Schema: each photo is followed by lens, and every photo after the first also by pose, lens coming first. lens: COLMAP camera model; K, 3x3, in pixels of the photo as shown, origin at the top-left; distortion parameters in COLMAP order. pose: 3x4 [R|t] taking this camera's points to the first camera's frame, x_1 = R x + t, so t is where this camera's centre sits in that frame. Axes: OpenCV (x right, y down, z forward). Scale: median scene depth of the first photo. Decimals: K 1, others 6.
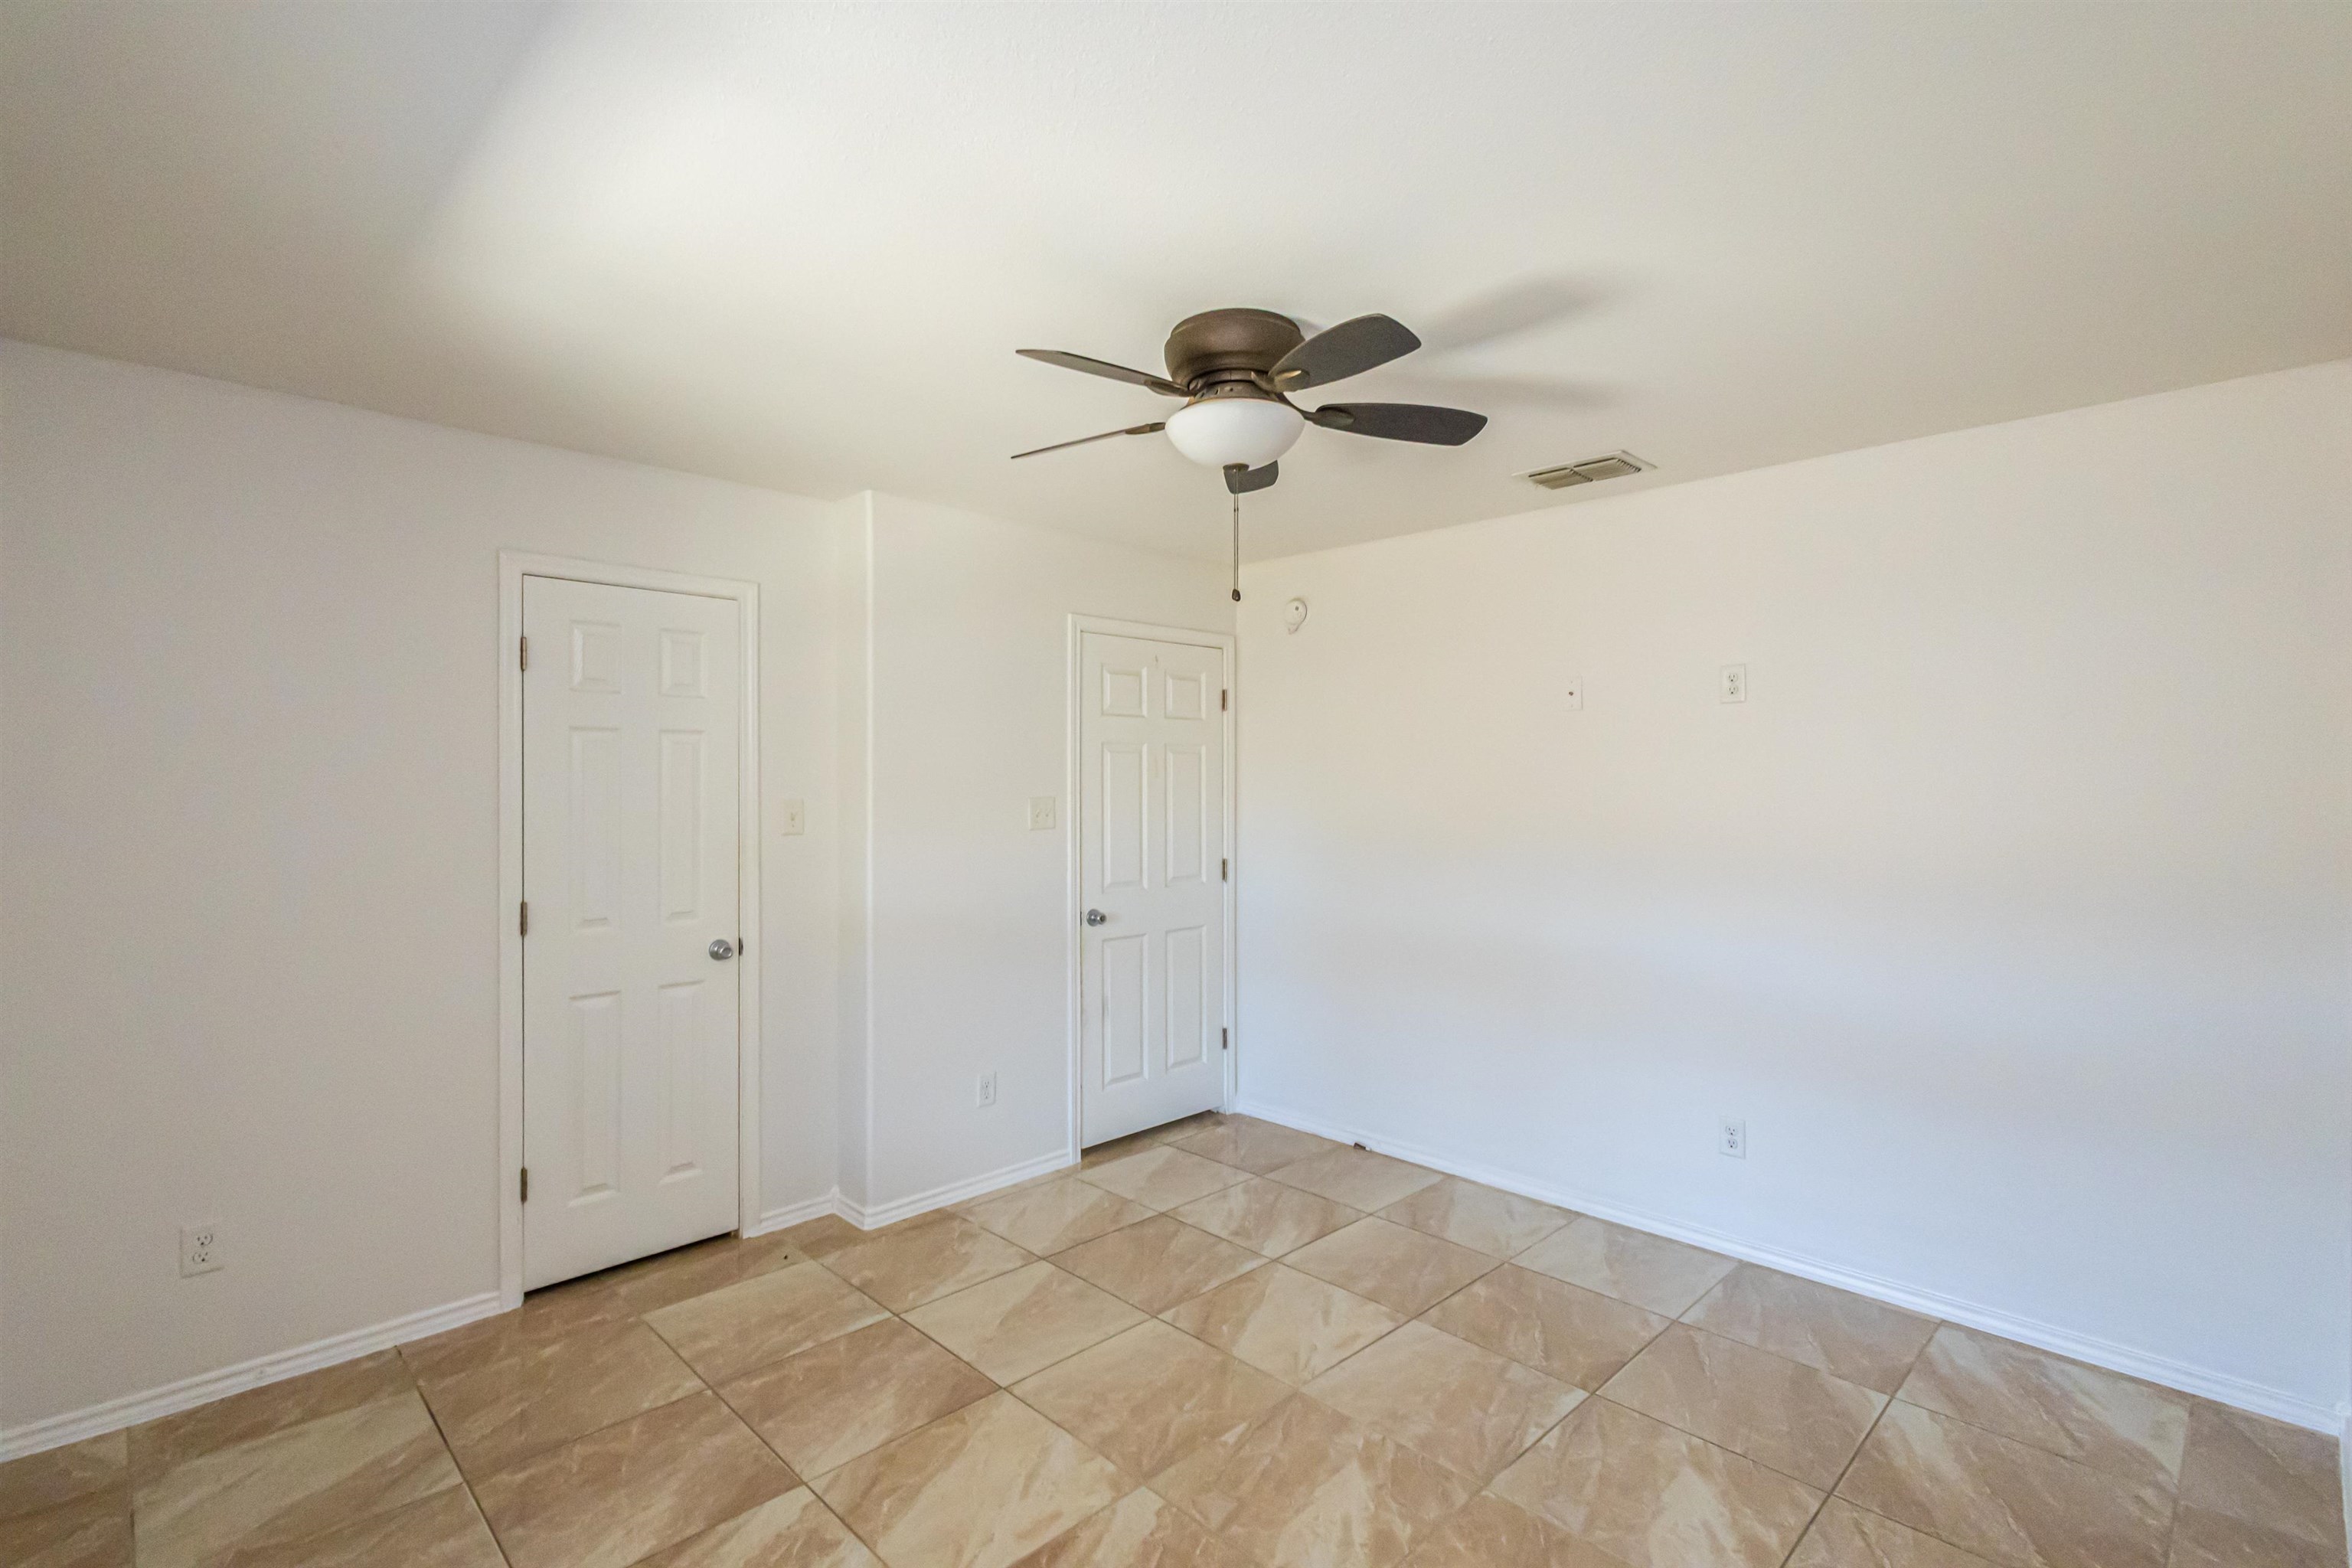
lens RADIAL K [[1100.3, 0, 1169.6], [0, 1100.3, 788.3], [0, 0, 1]] dist [0.000783, 0.000058]
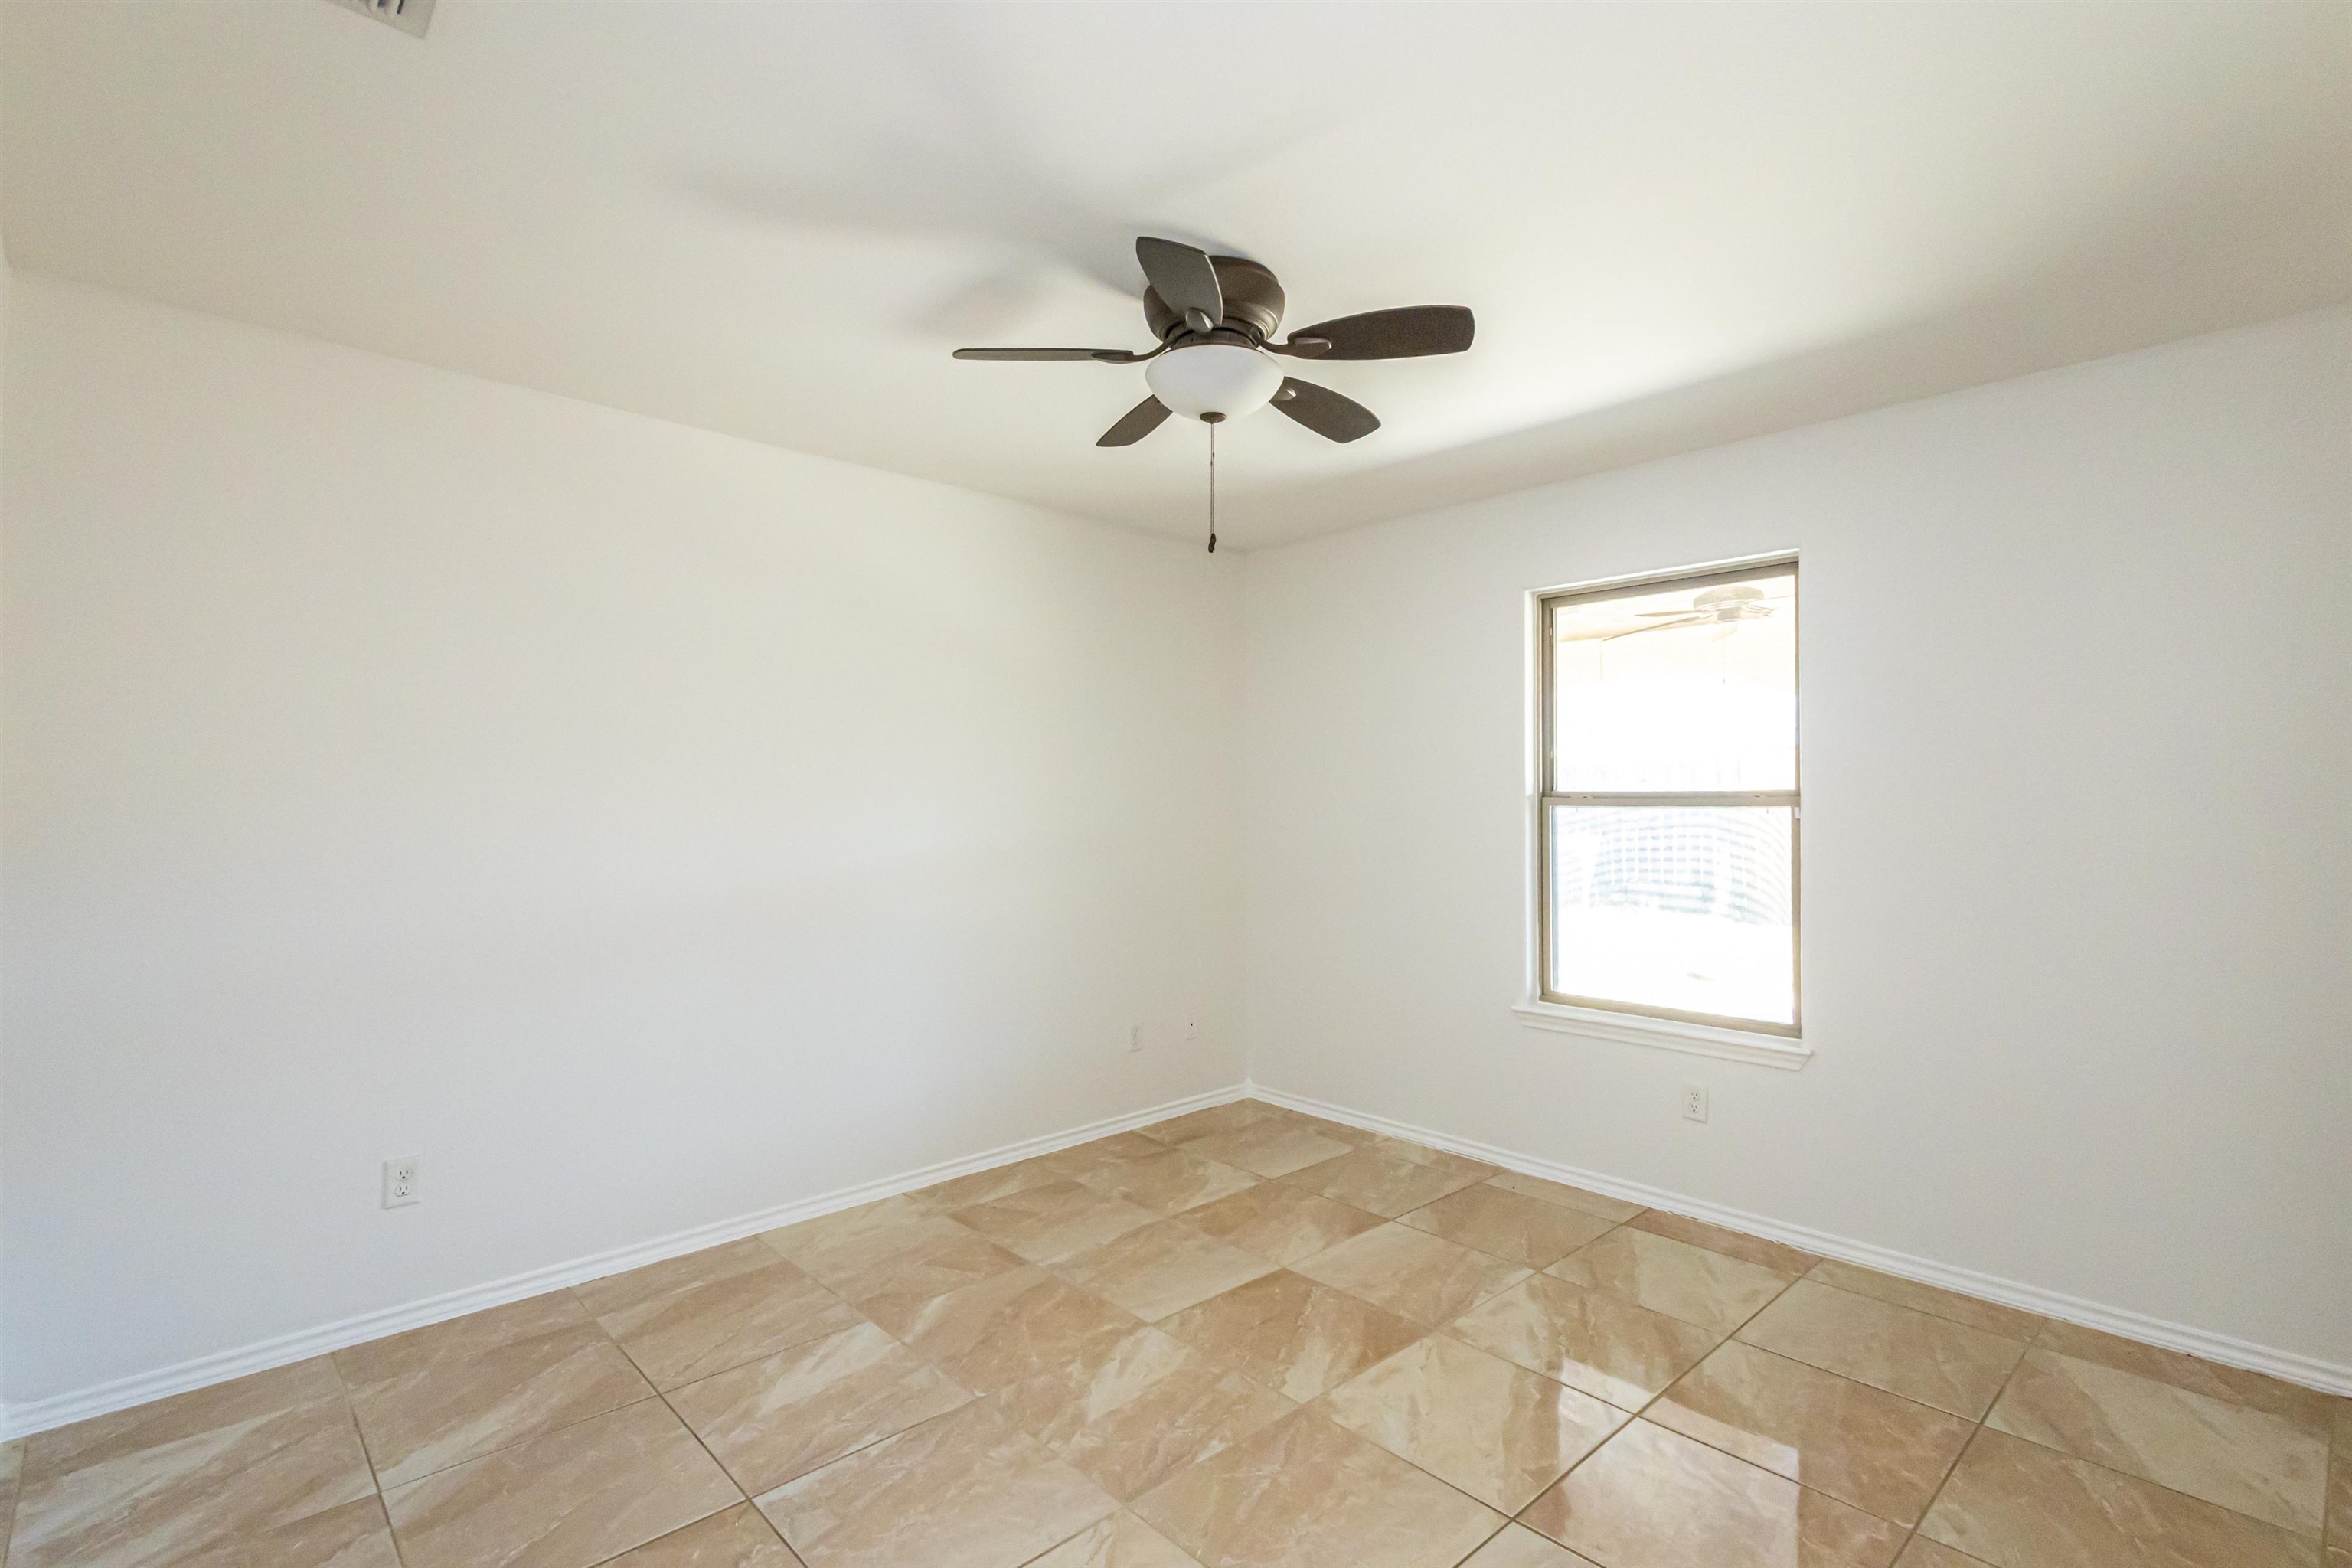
lens RADIAL K [[1100.3, 0, 1169.6], [0, 1100.3, 788.3], [0, 0, 1]] dist [0.000783, 0.000058]
pose [[-0.999601, 0.000535, 0.028233, 0.069806], [0.000469, 0.999997, -0.002363, 0.050785], [-0.028234, -0.002349, -0.999599, 1.983109]]
